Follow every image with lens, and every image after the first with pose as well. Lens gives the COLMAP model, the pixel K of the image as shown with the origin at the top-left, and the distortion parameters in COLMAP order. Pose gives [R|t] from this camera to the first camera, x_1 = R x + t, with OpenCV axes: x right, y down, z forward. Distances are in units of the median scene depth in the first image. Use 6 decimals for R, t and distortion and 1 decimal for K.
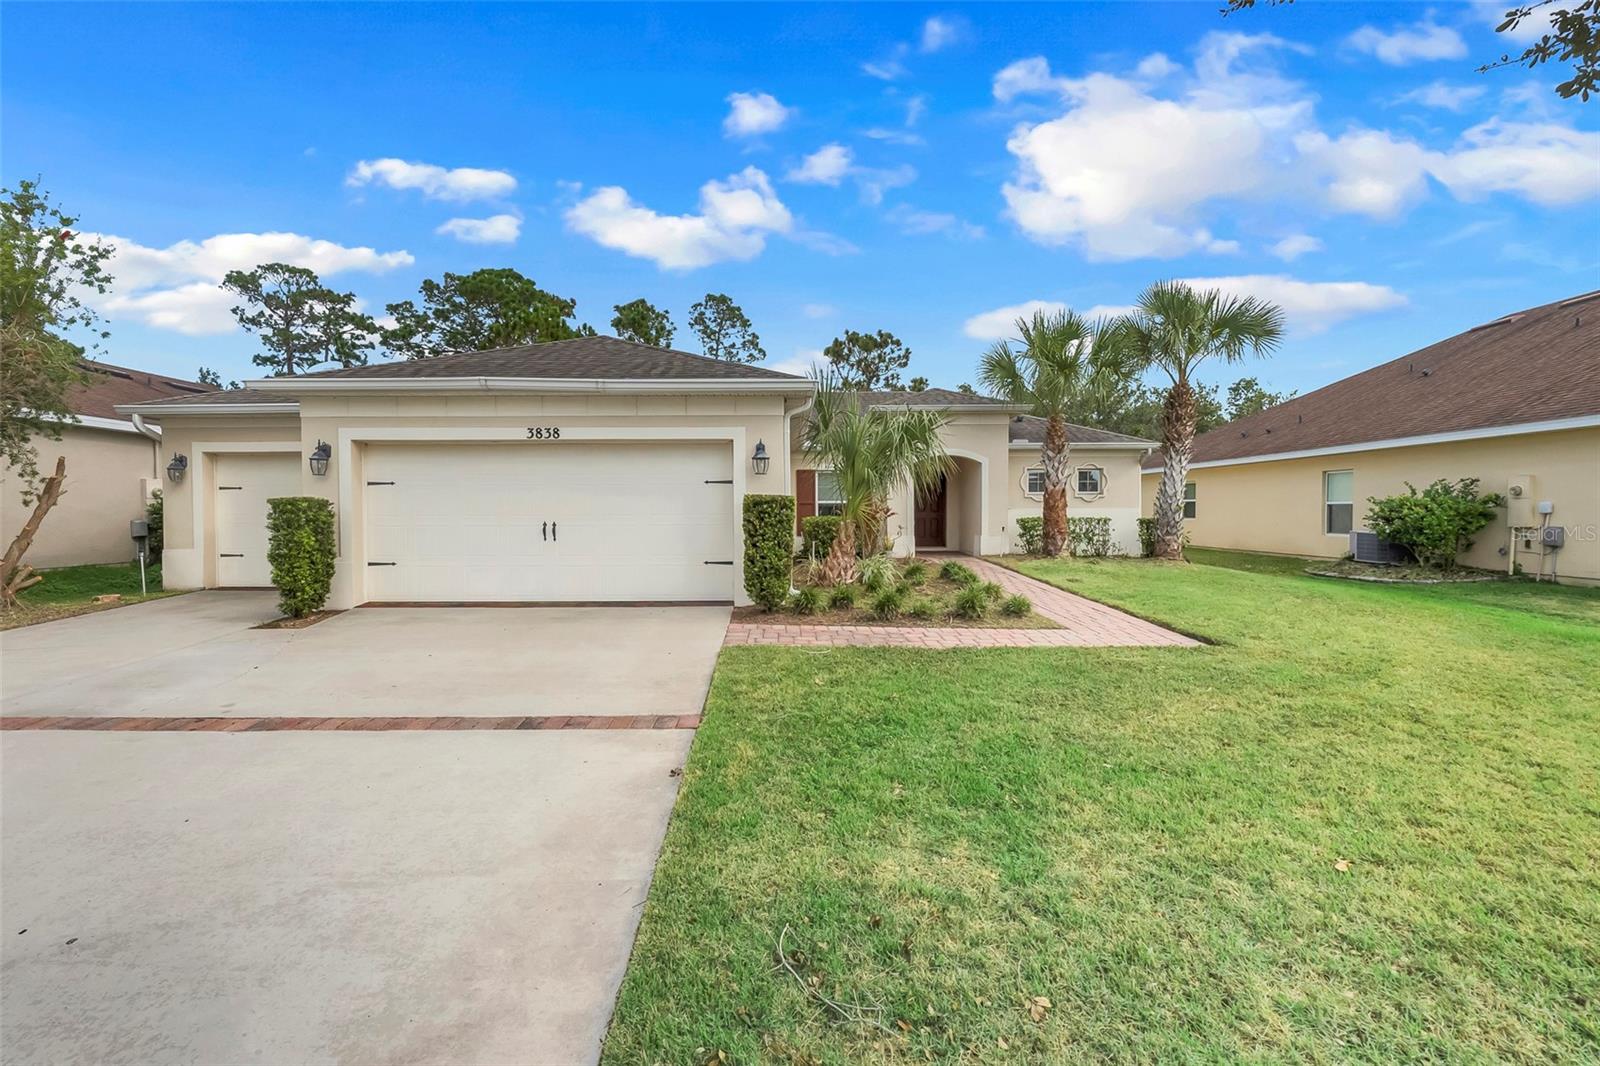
lens RADIAL K [[698.3, 0, 800.0], [0, 698.3, 533.0], [0, 0, 1]] dist [-0.002232, -0.000226]
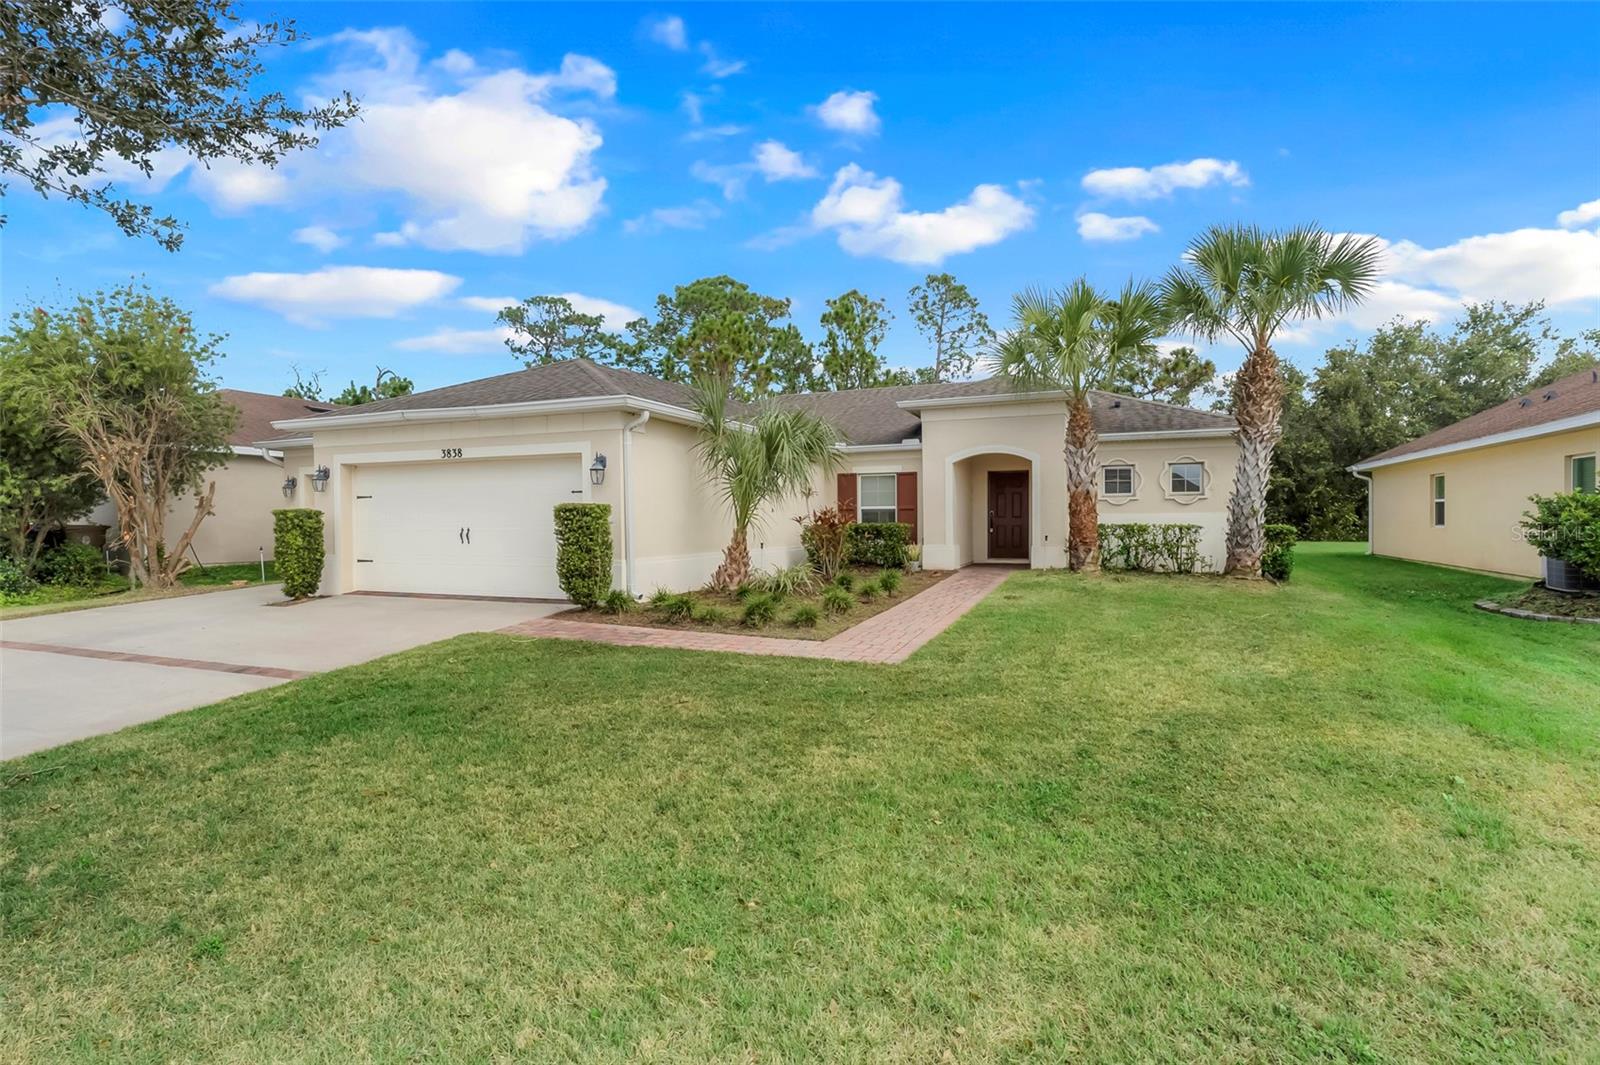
lens RADIAL K [[799.6, 0, 800.0], [0, 799.6, 532.5], [0, 0, 1]] dist [0.002843, 0.000275]
pose [[0.918210, 0.004288, -0.396071, 0.431883], [-0.009181, 0.999903, -0.010460, 0.000595], [0.395988, 0.013241, 0.918160, -0.010905]]
